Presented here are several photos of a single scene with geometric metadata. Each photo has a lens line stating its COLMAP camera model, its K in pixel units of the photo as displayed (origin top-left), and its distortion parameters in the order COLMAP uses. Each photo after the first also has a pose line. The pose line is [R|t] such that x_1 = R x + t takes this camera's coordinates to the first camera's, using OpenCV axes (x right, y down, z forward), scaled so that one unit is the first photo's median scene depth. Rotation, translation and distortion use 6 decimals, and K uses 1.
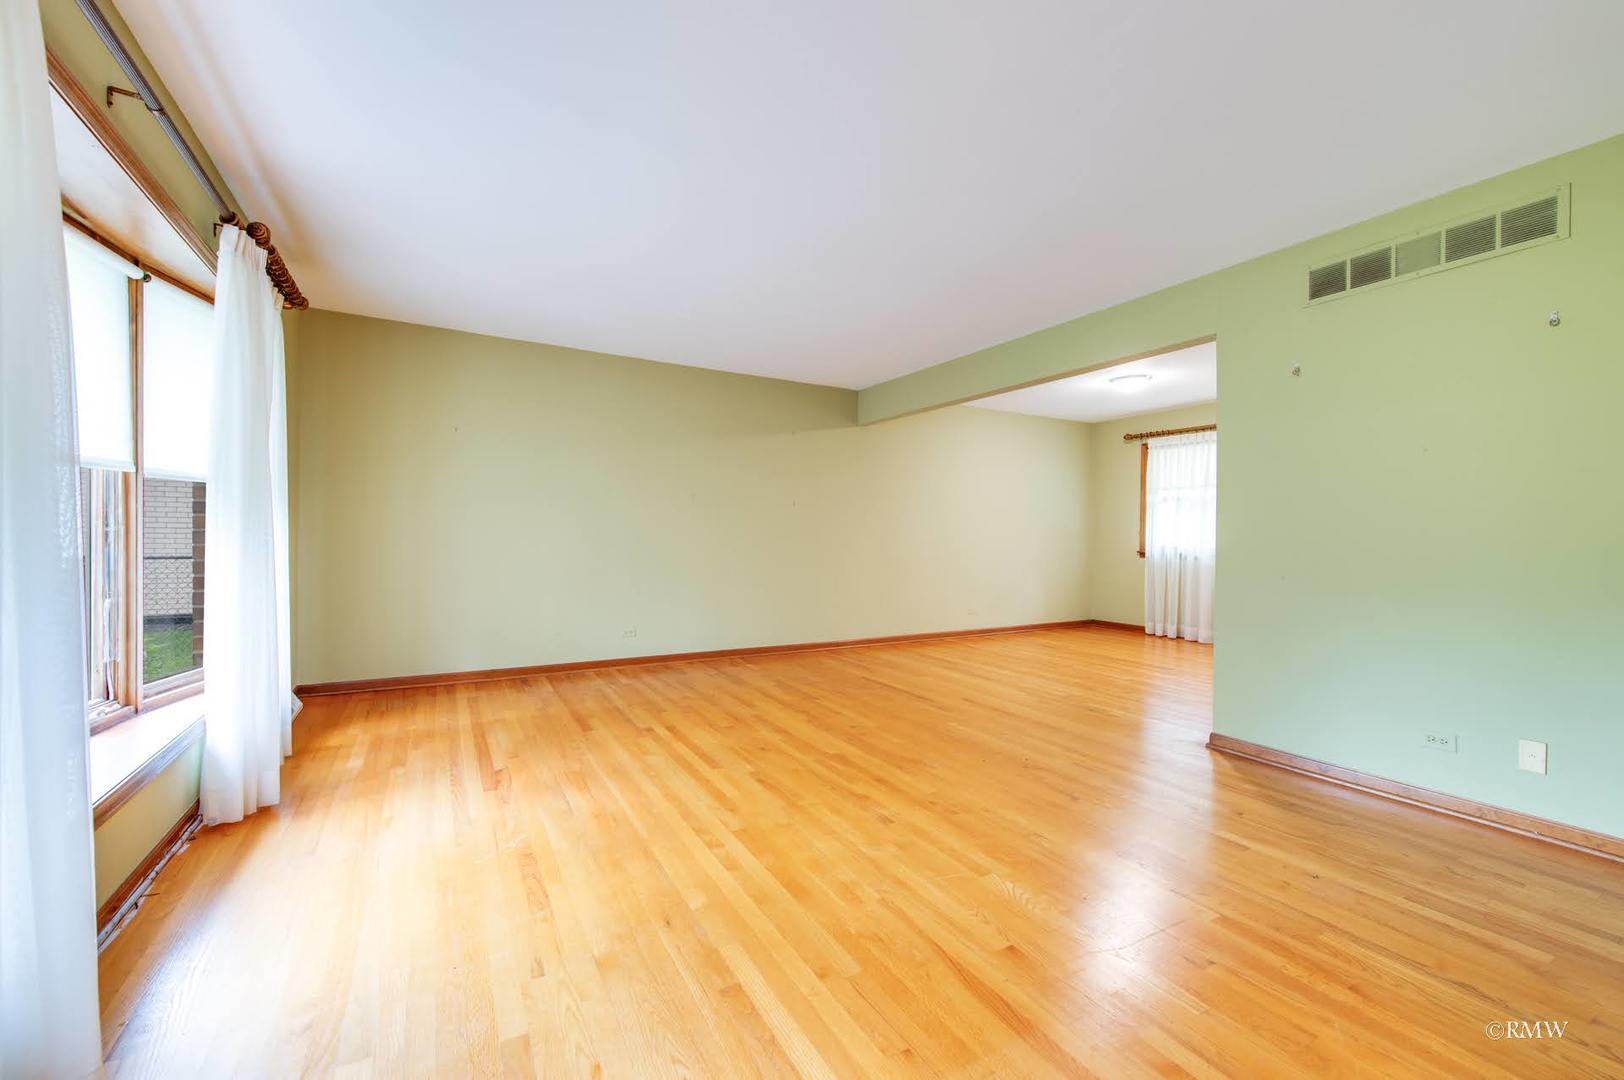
lens RADIAL K [[652.3, 0, 808.8], [0, 652.3, 543.3], [0, 0, 1]] dist [0.008917, -0.000389]
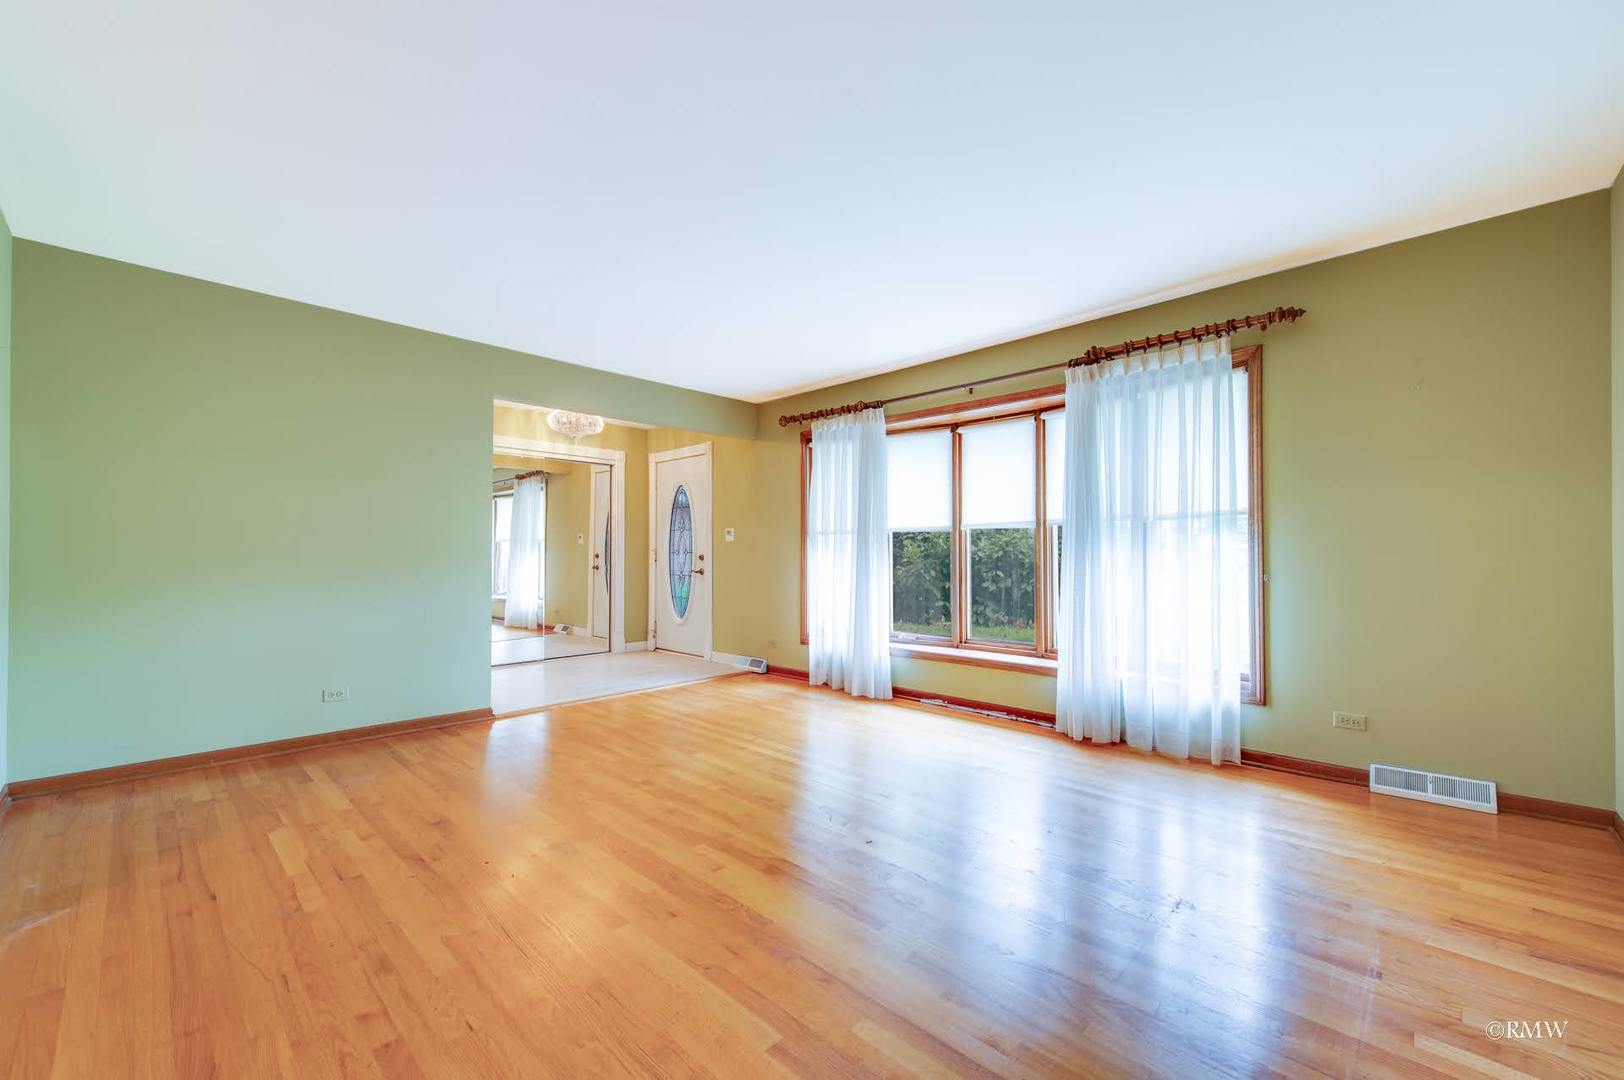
lens RADIAL K [[641.6, 0, 822.3], [0, 641.6, 555.2], [0, 0, 1]] dist [0.002144, -0.000325]
pose [[-0.958899, -0.008357, -0.283623, 0.064162], [-0.012347, 0.999848, 0.012281, -0.010239], [0.283478, 0.015279, -0.958857, 0.978055]]
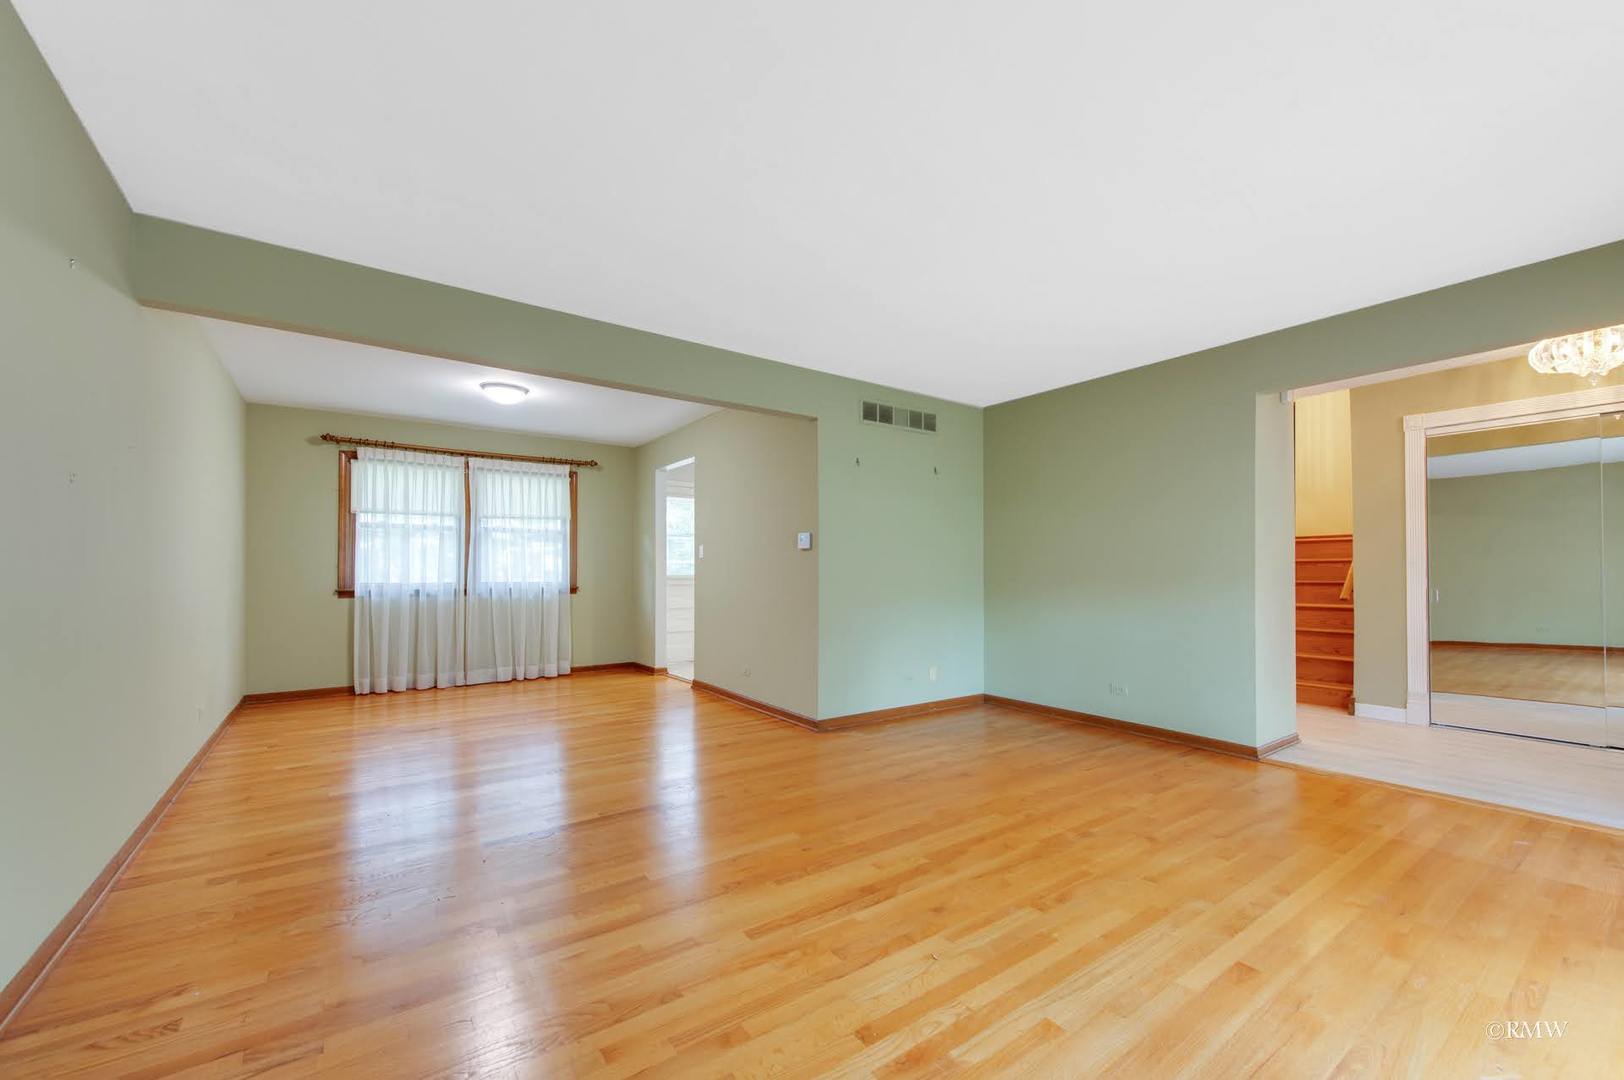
lens RADIAL K [[652.3, 0, 808.8], [0, 652.3, 543.3], [0, 0, 1]] dist [0.008917, -0.000389]
pose [[-0.106321, 0.033782, 0.993758, -0.404519], [0.013061, 0.999384, -0.032576, -0.012964], [-0.994246, 0.009516, -0.106696, 0.684527]]
